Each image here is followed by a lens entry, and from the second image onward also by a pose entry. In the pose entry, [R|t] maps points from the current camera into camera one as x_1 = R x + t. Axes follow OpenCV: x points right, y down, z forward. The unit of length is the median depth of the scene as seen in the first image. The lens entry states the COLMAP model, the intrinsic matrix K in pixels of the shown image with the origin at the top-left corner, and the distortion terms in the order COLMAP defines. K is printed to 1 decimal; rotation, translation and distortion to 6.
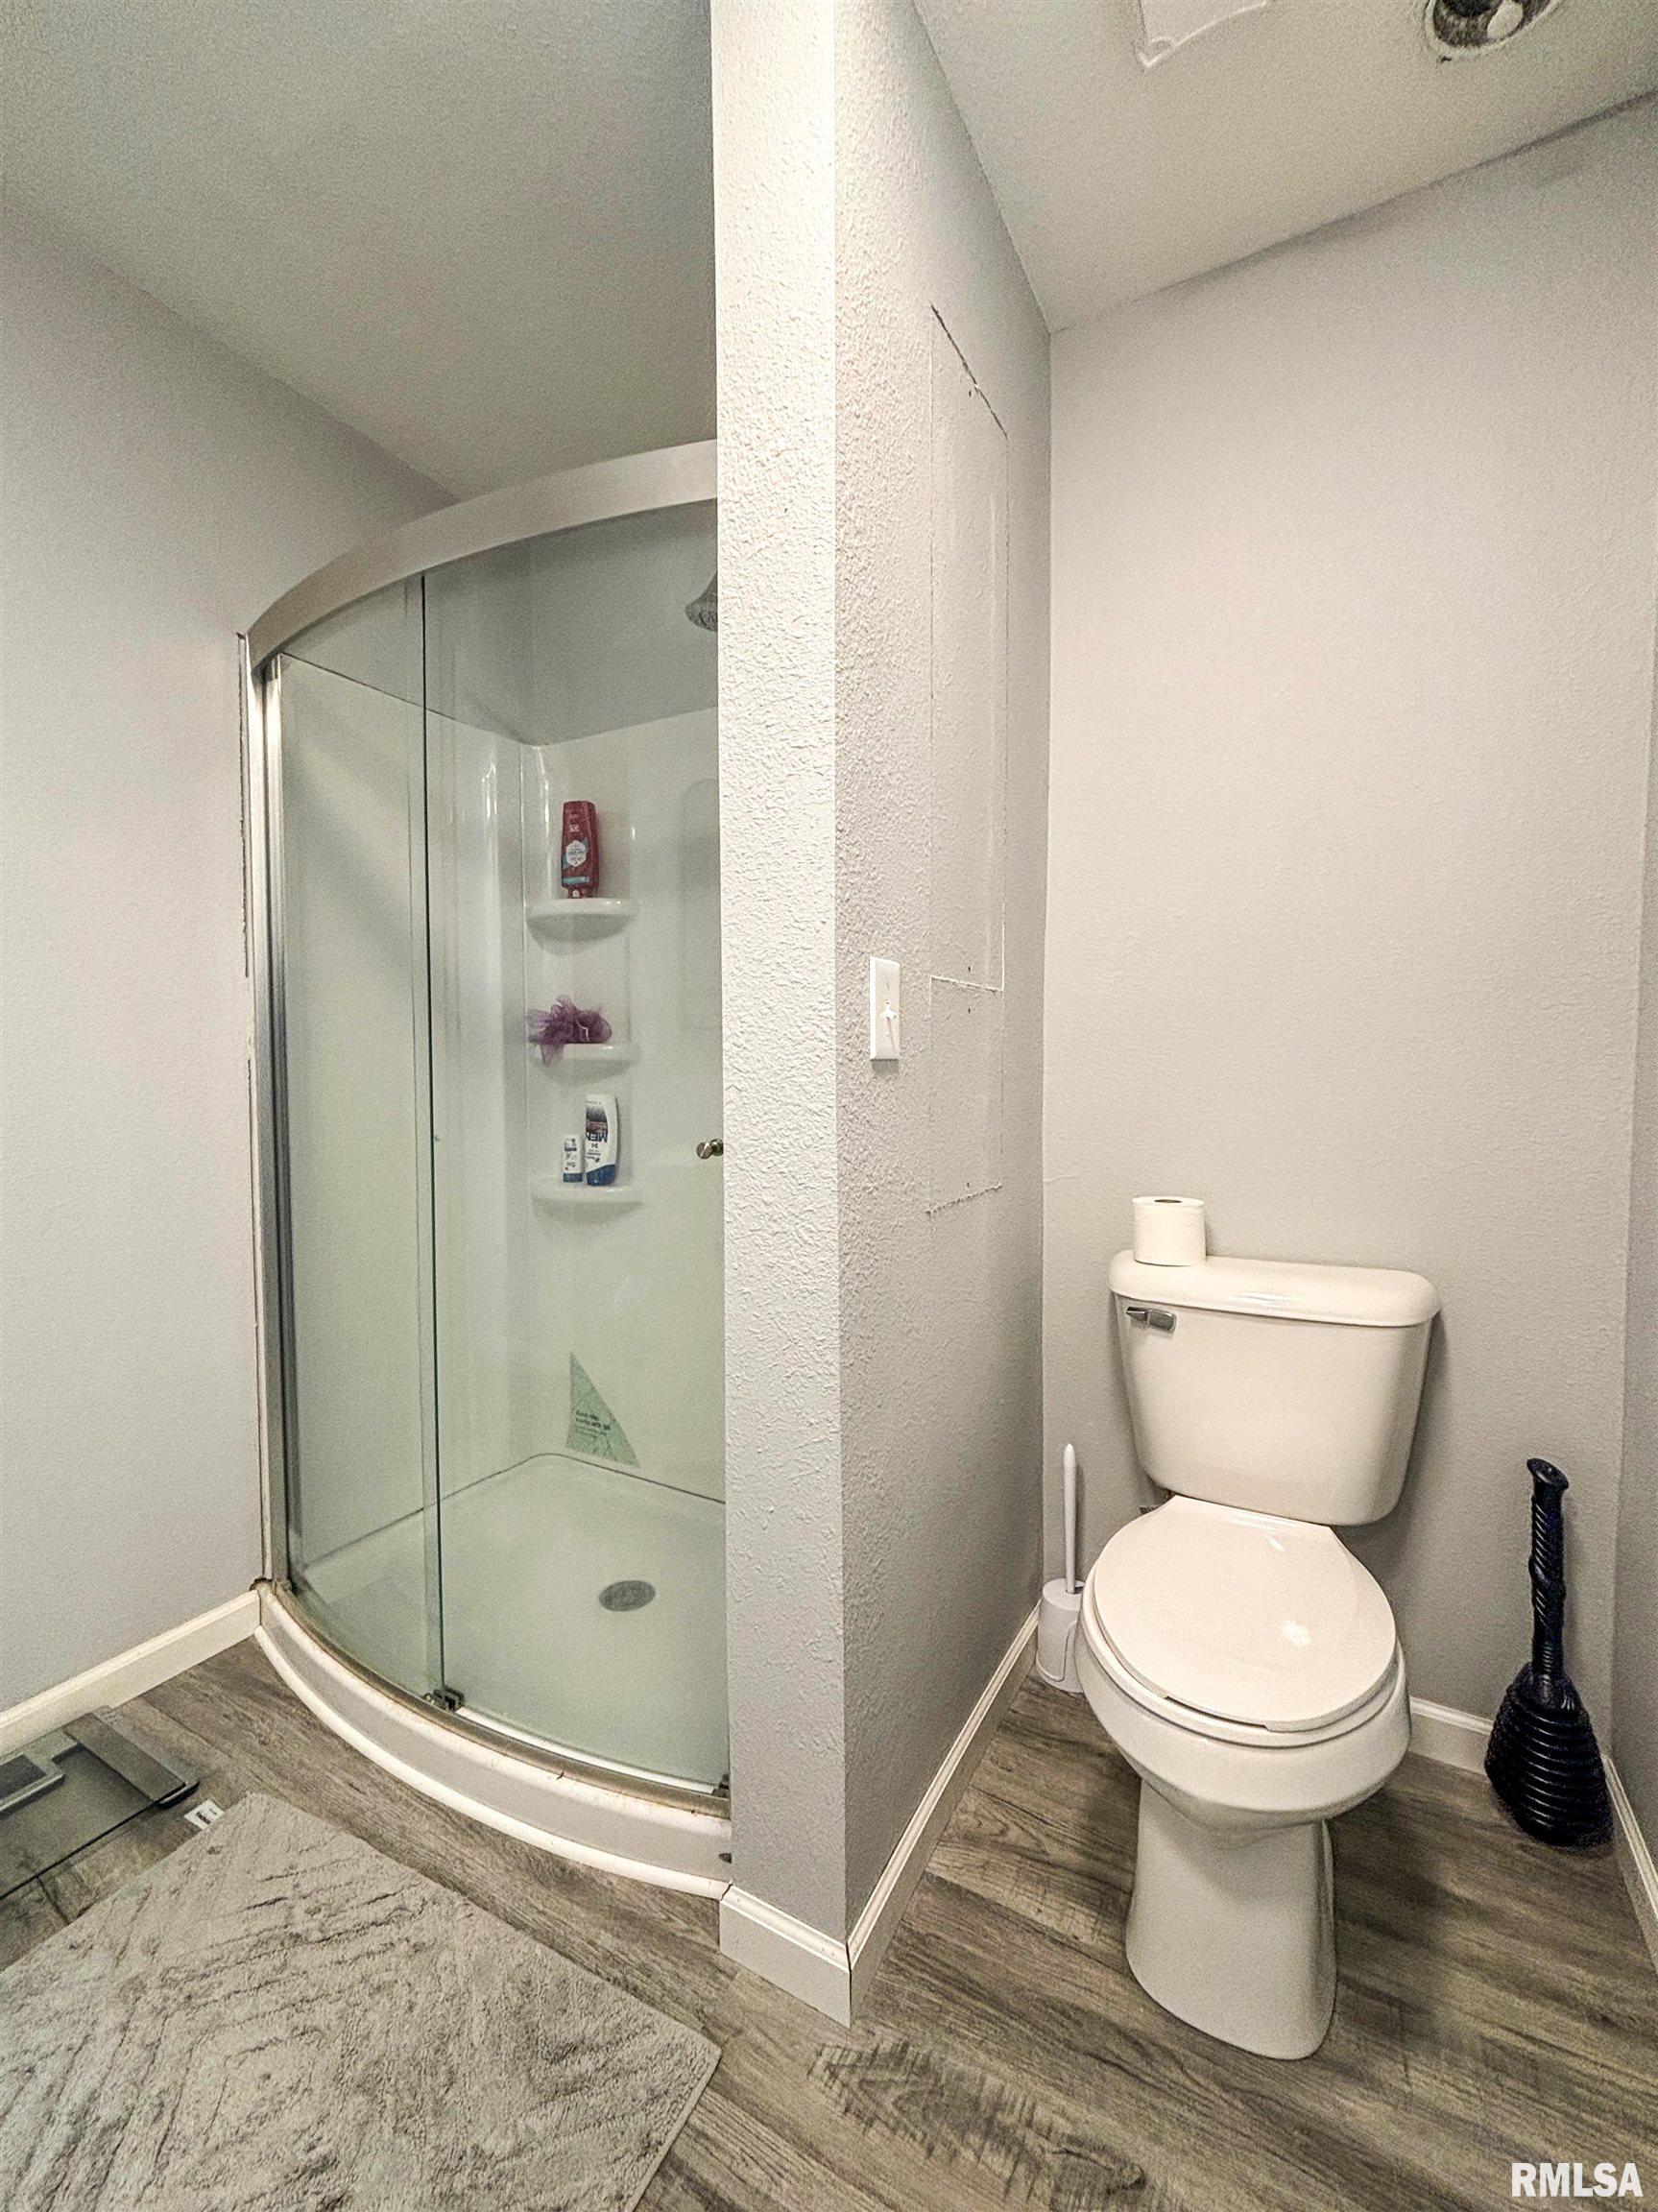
lens RADIAL K [[908.2, 0, 829.0], [0, 908.2, 1106.0], [0, 0, 1]] dist [0.001317, 0.000322]
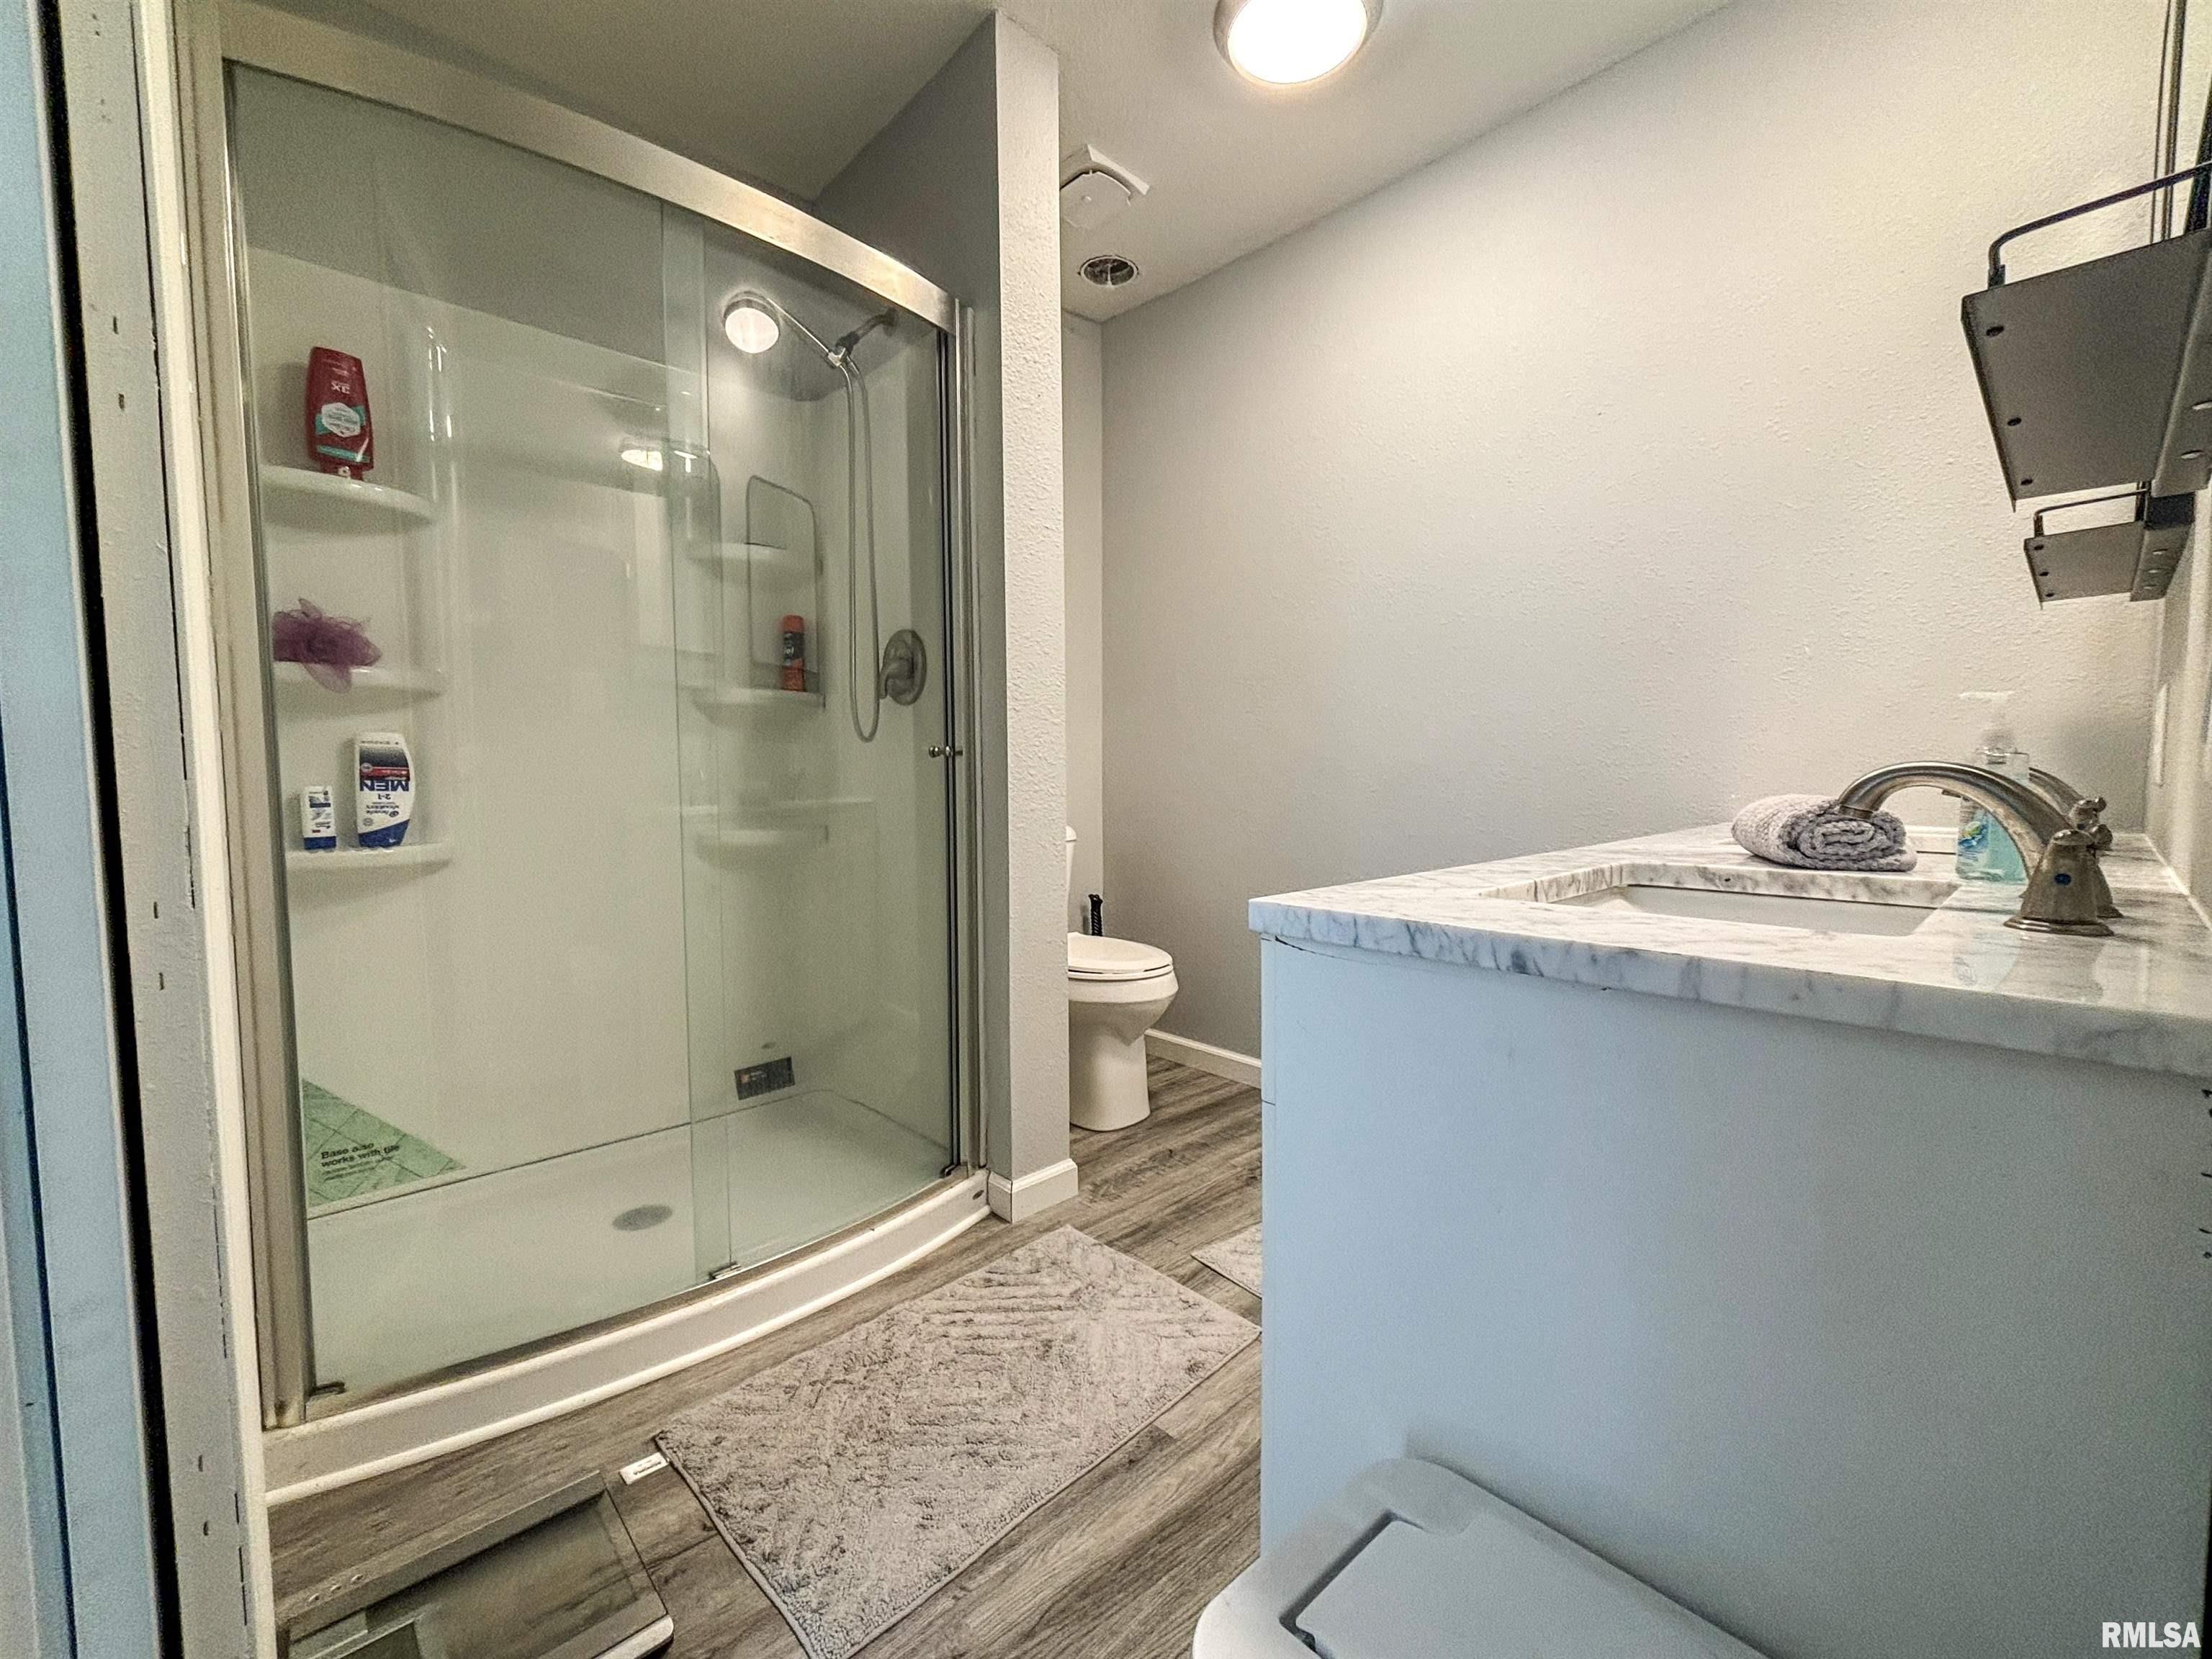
lens RADIAL K [[884.6, 0, 1106.0], [0, 884.6, 829.5], [0, 0, 1]] dist [-0.001685, -0.008376]
pose [[0.306652, -0.062828, 0.949746, -0.809695], [0.046062, 0.997630, 0.051123, 0.063197], [-0.950706, 0.028070, 0.308819, 0.155416]]
